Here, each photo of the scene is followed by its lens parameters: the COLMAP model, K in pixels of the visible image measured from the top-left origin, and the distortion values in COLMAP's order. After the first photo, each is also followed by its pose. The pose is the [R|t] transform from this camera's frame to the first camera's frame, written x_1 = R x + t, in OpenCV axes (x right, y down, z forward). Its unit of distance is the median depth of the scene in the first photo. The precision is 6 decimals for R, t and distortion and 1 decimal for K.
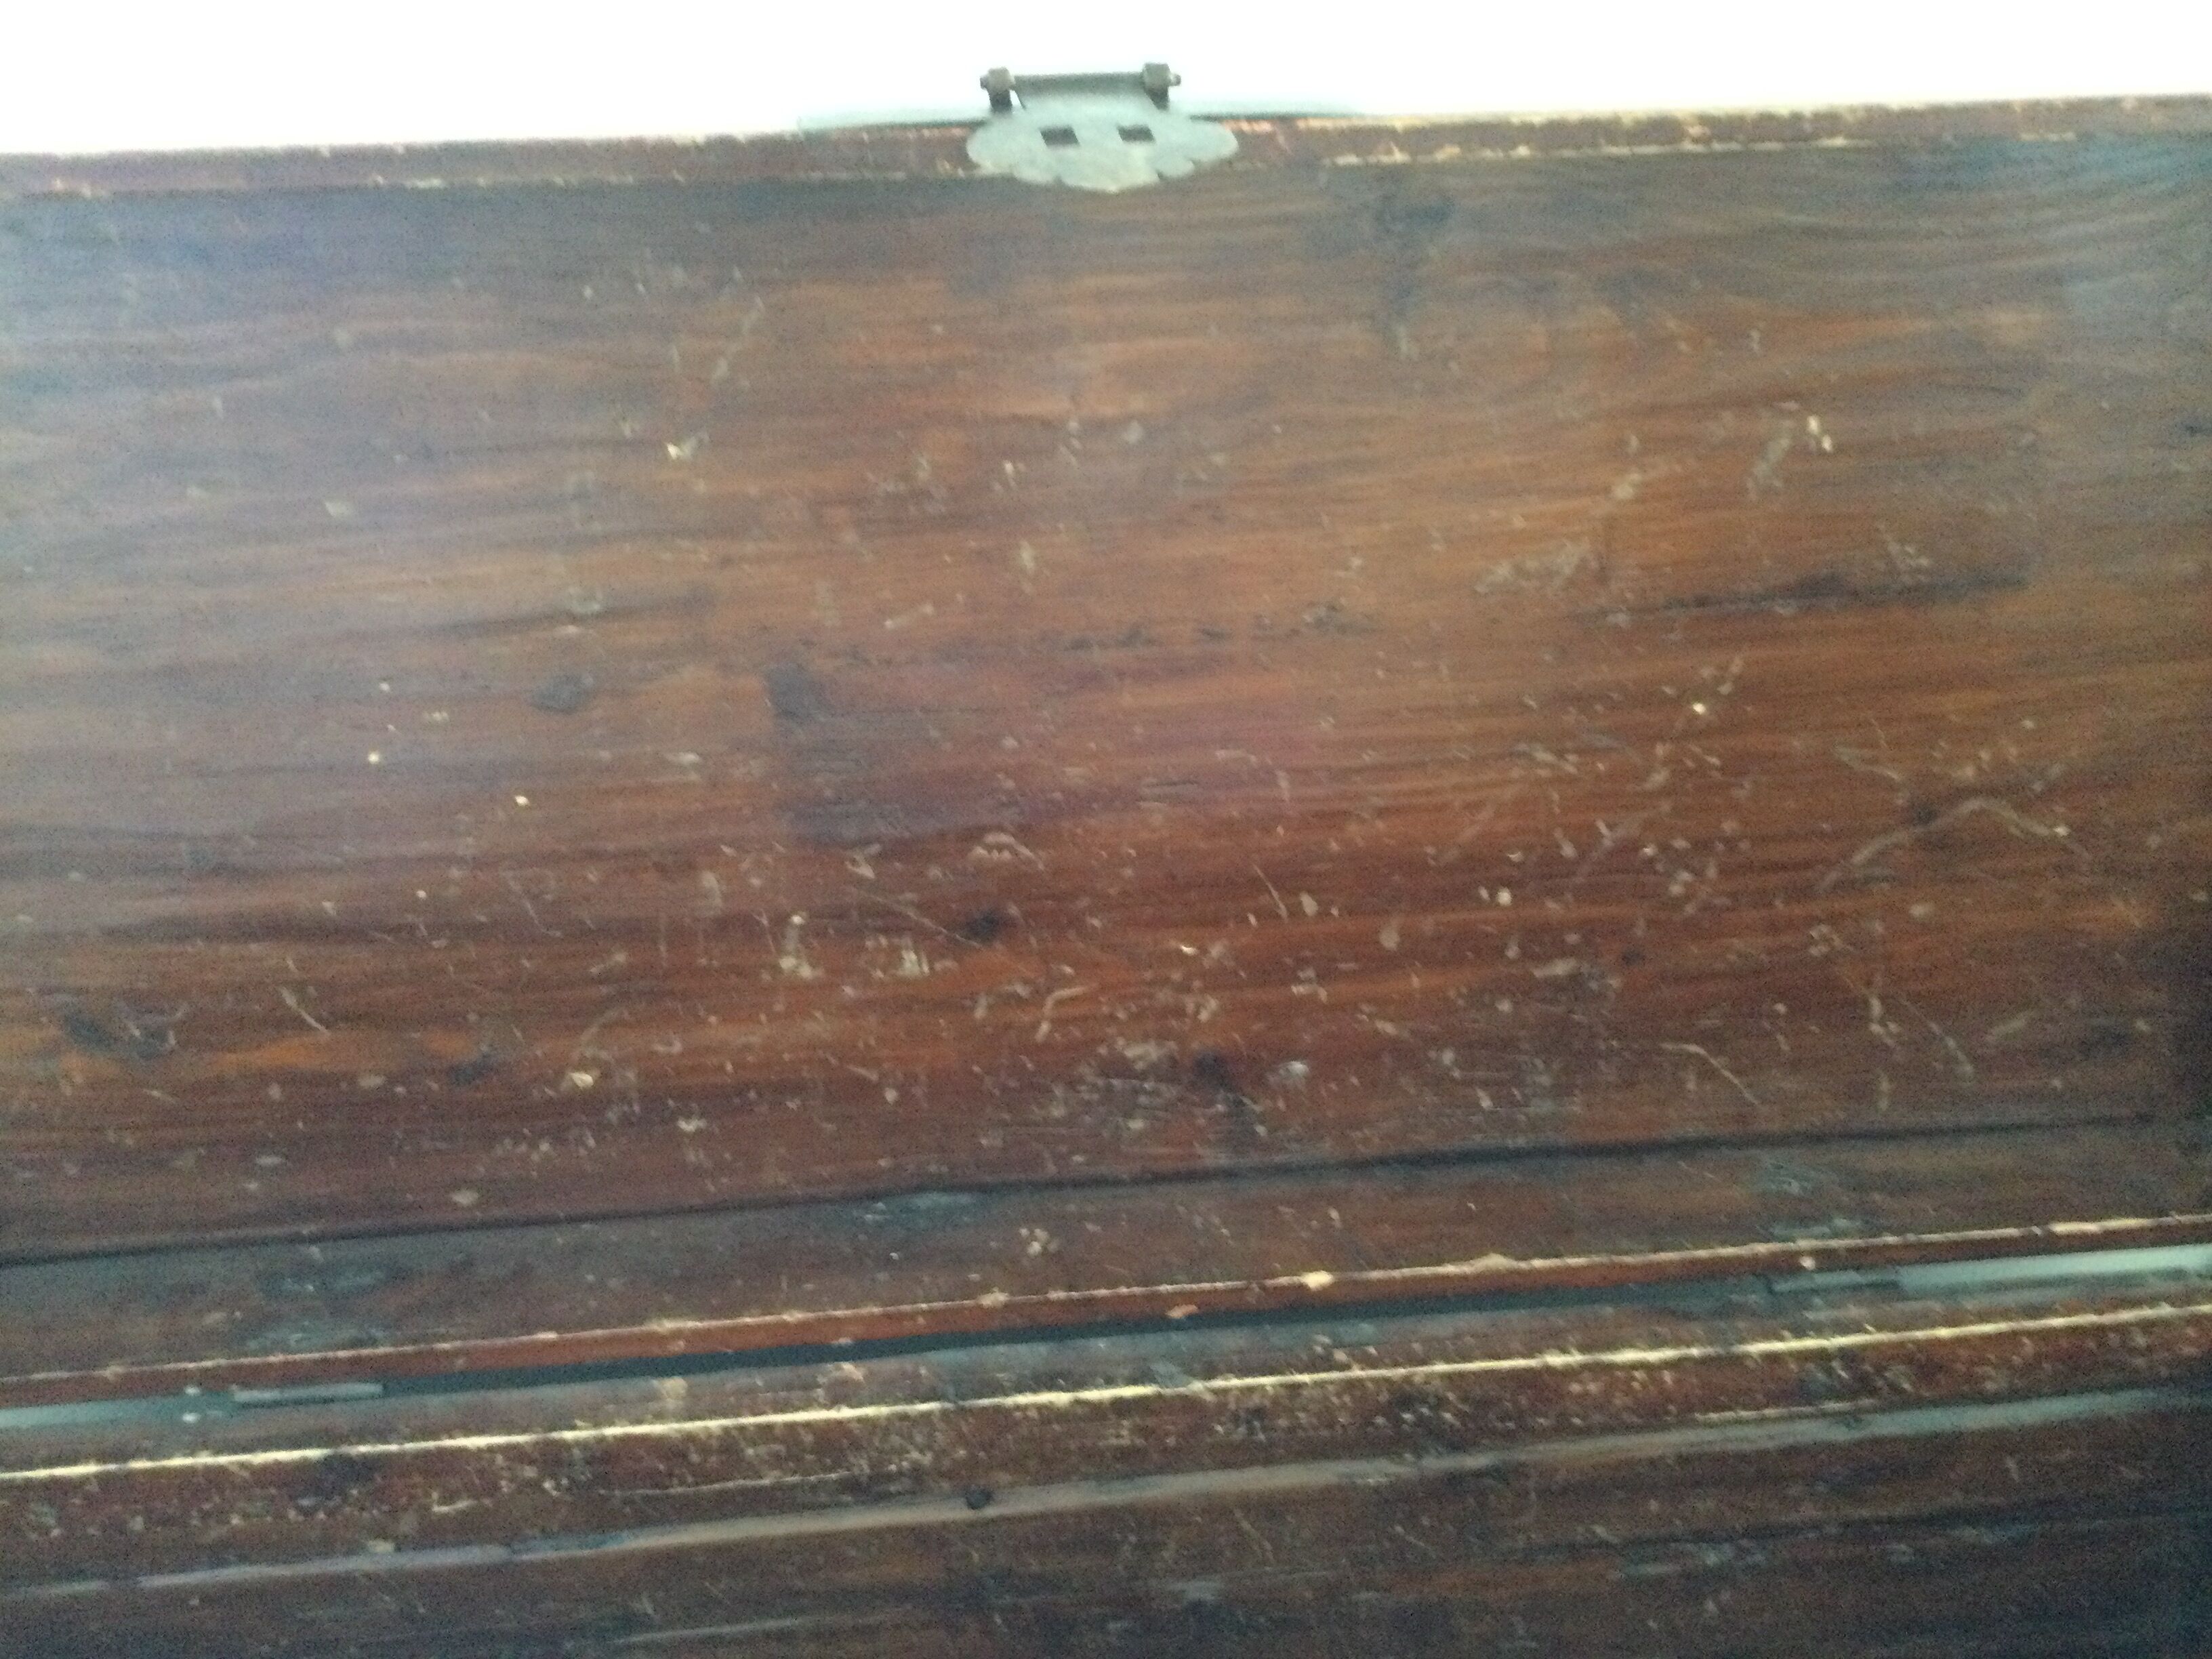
lens RADIAL K [[1995.7, 0, 1108.6], [0, 1995.7, 832.8], [0, 0, 1]] dist [0.093217, -0.181705]
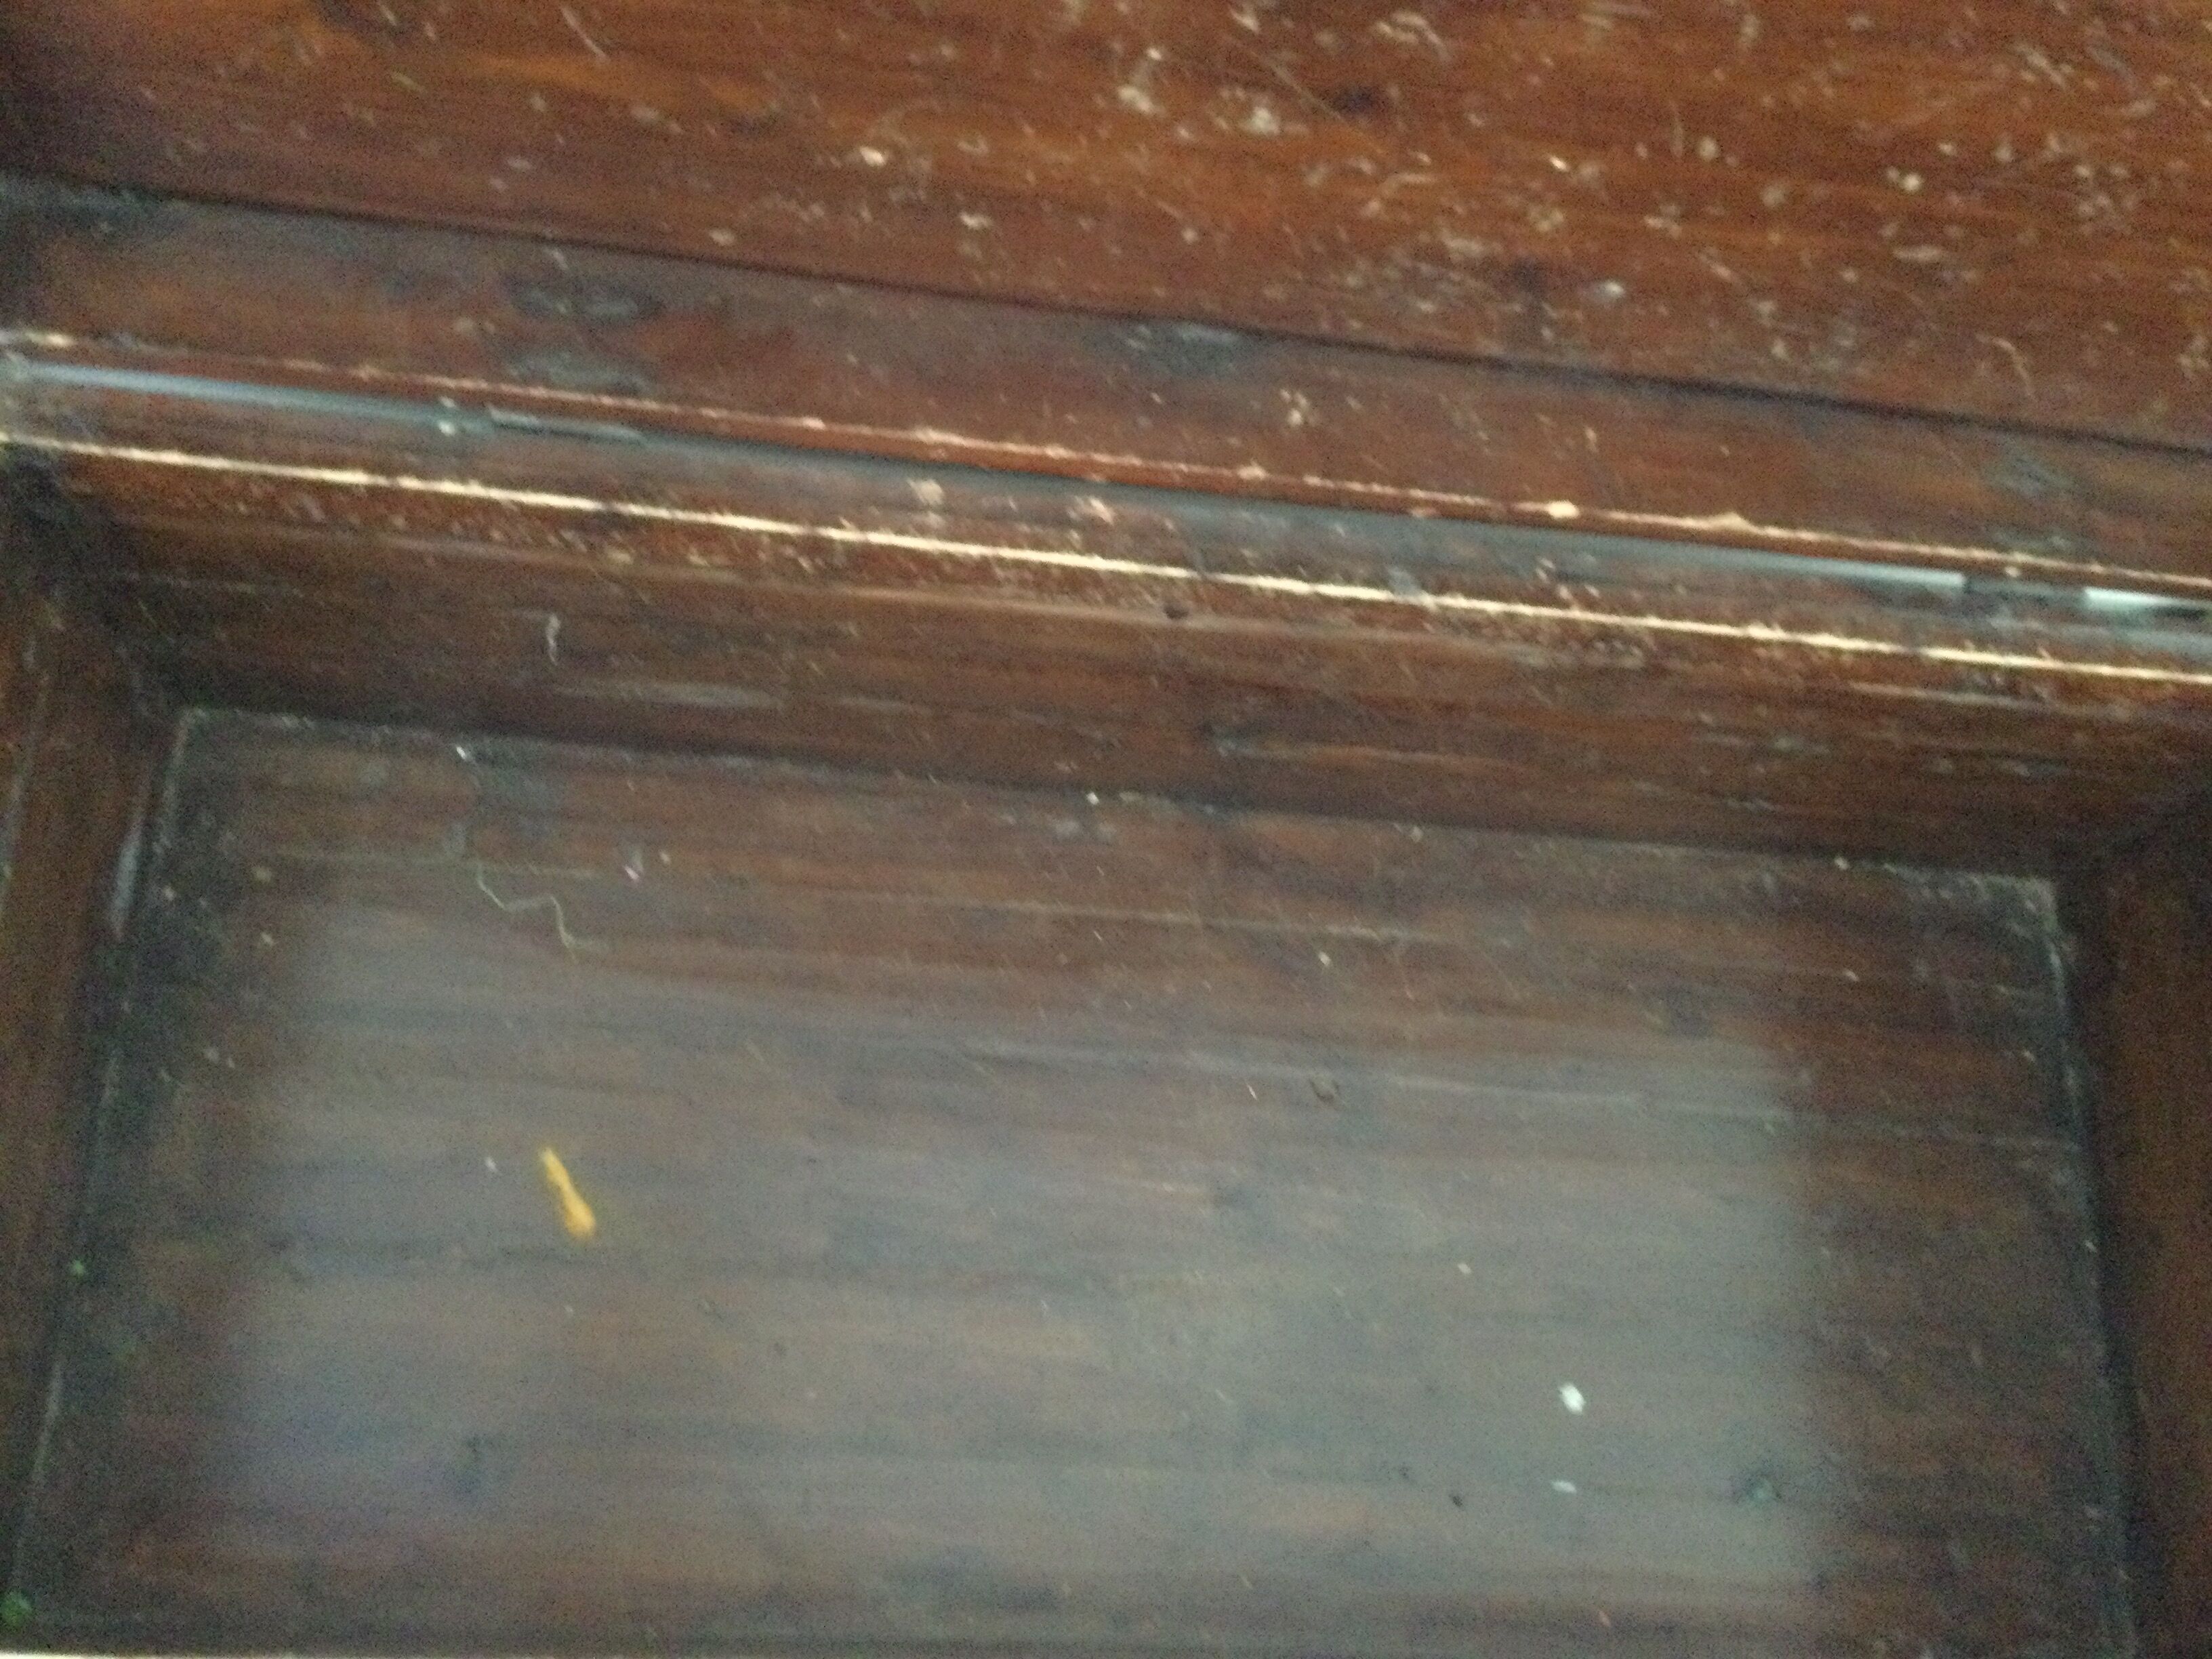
lens RADIAL K [[1995.7, 0, 1107.2], [0, 1995.7, 839.5], [0, 0, 1]] dist [0.093217, -0.181705]
pose [[0.975880, 0.178251, 0.126033, -0.222336], [-0.218001, 0.765197, 0.605763, -0.217668], [0.011538, -0.618627, 0.785600, 0.102224]]
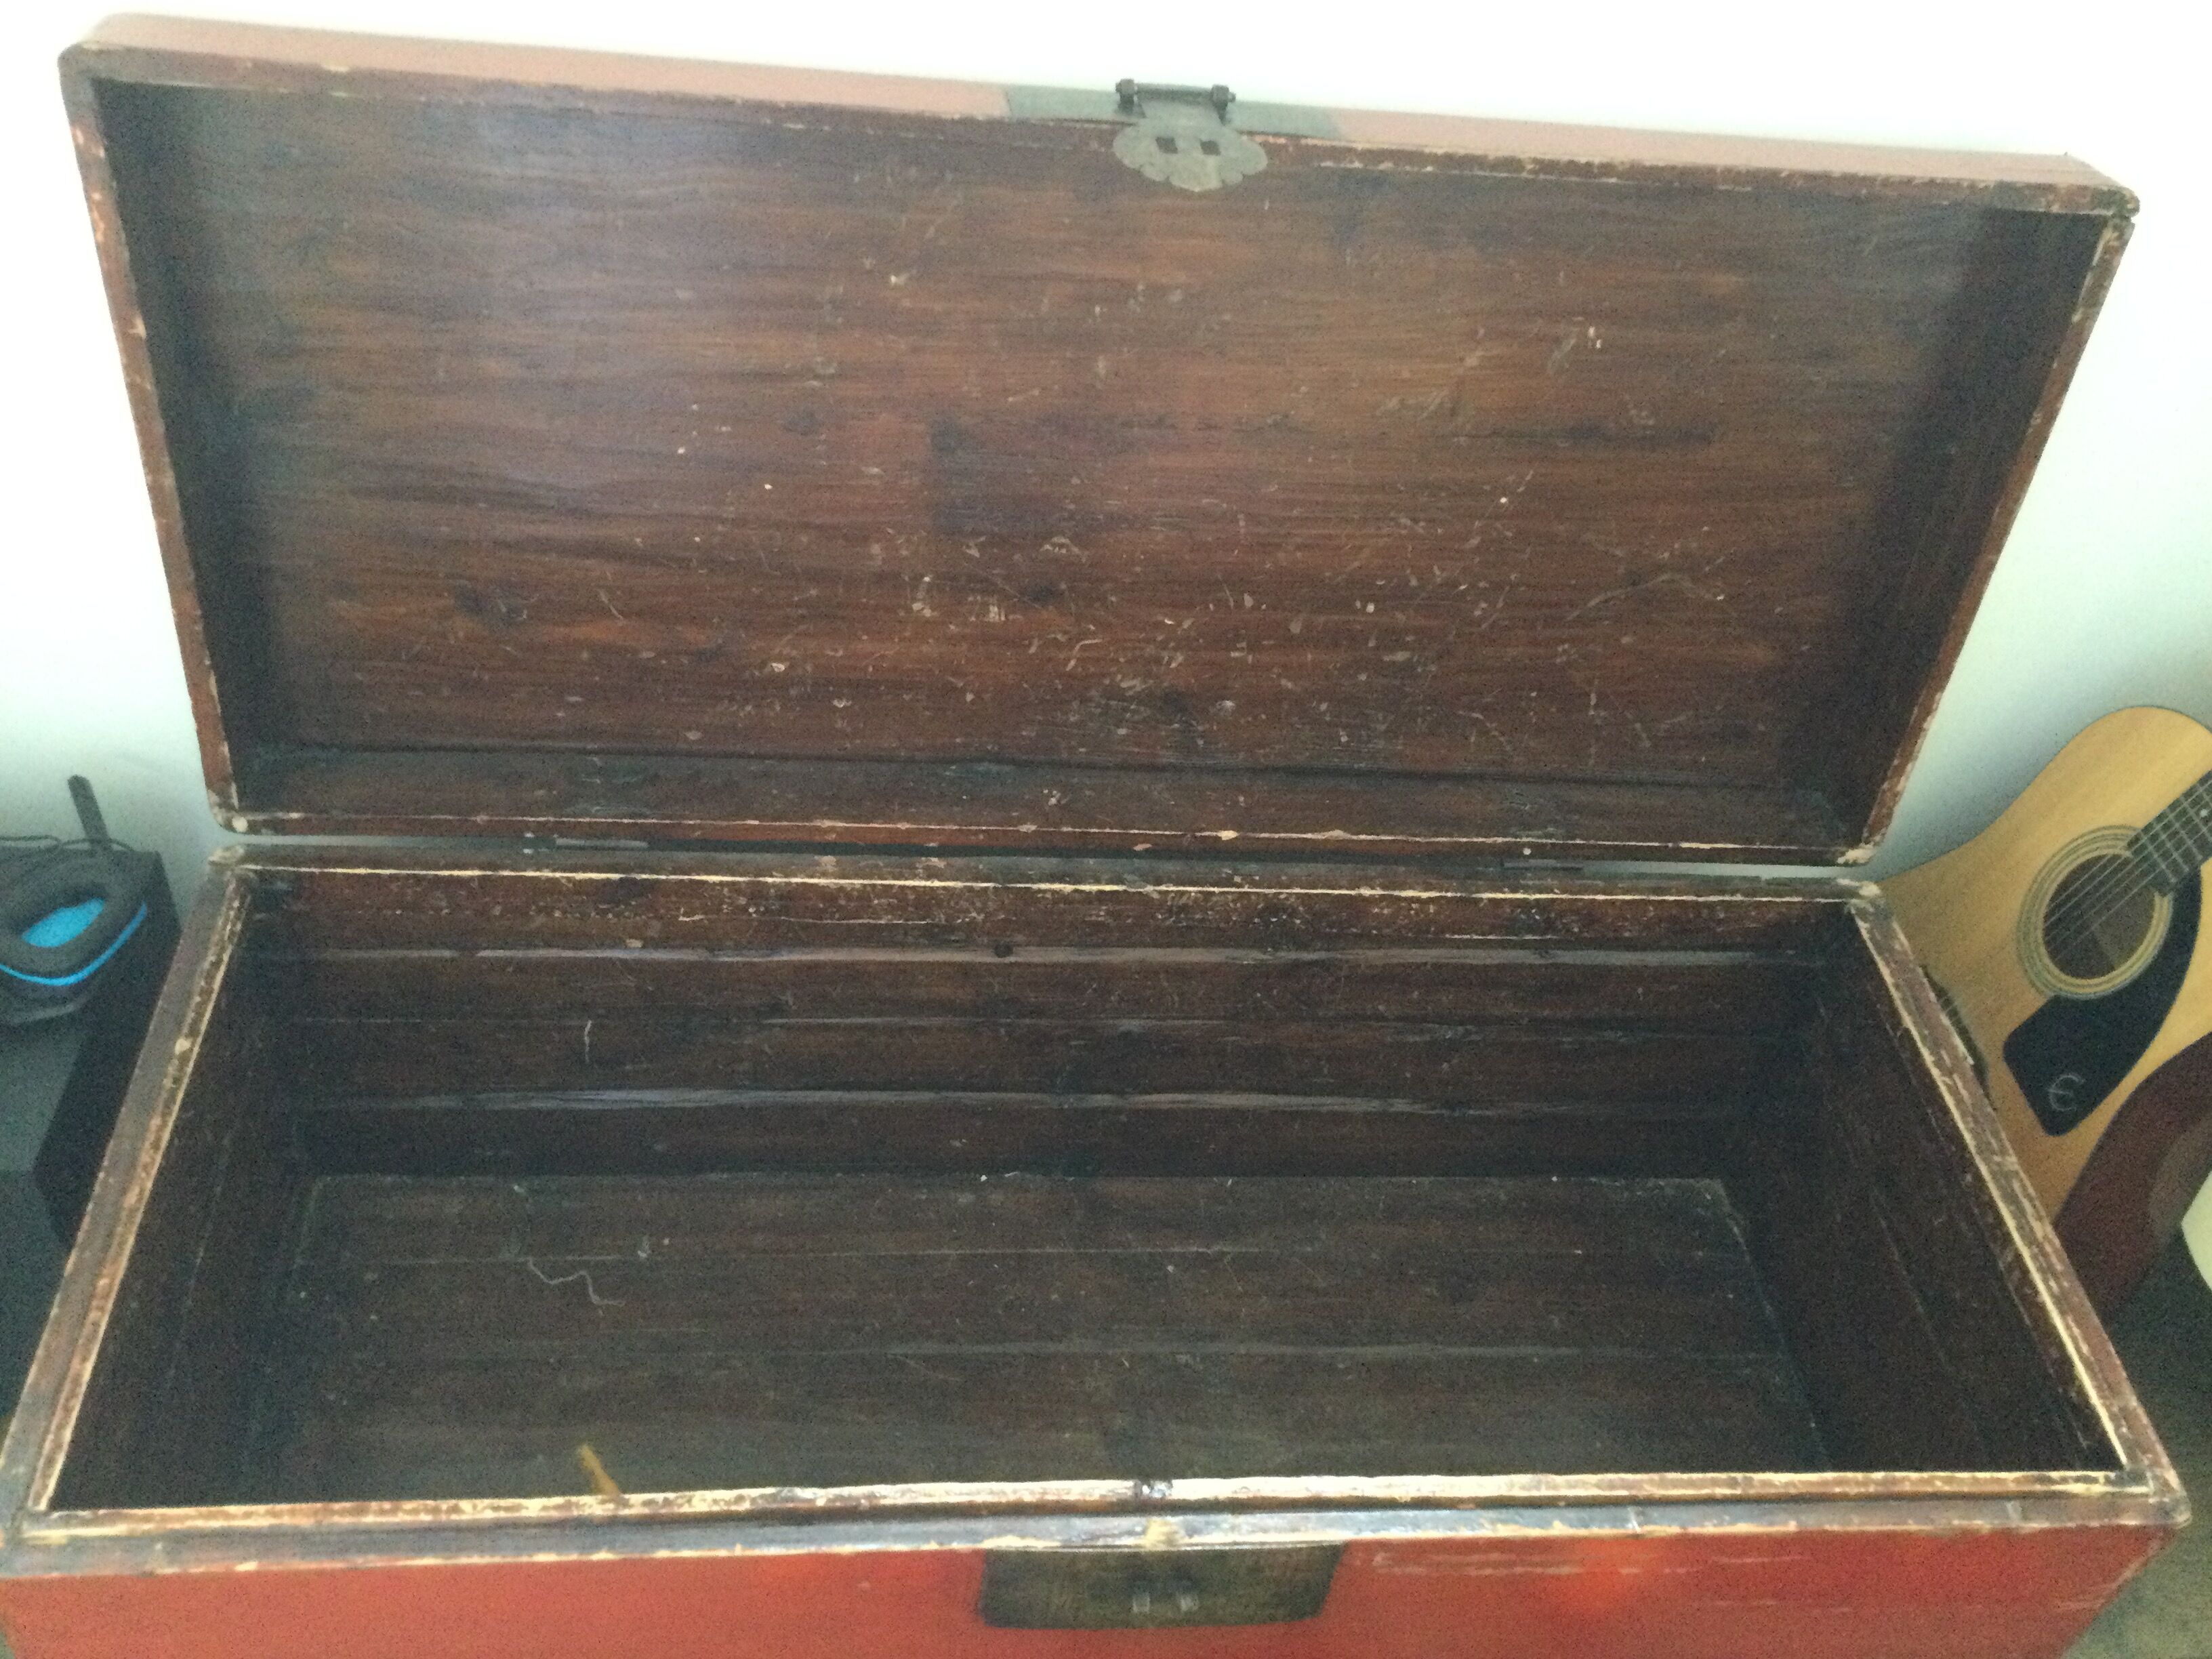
lens RADIAL K [[1995.7, 0, 1119.9], [0, 1995.7, 842.2], [0, 0, 1]] dist [0.093217, -0.181705]
pose [[0.993500, 0.087658, 0.072621, -0.099824], [-0.098273, 0.982446, 0.158561, -0.017501], [-0.057447, -0.164667, 0.984675, -0.588603]]
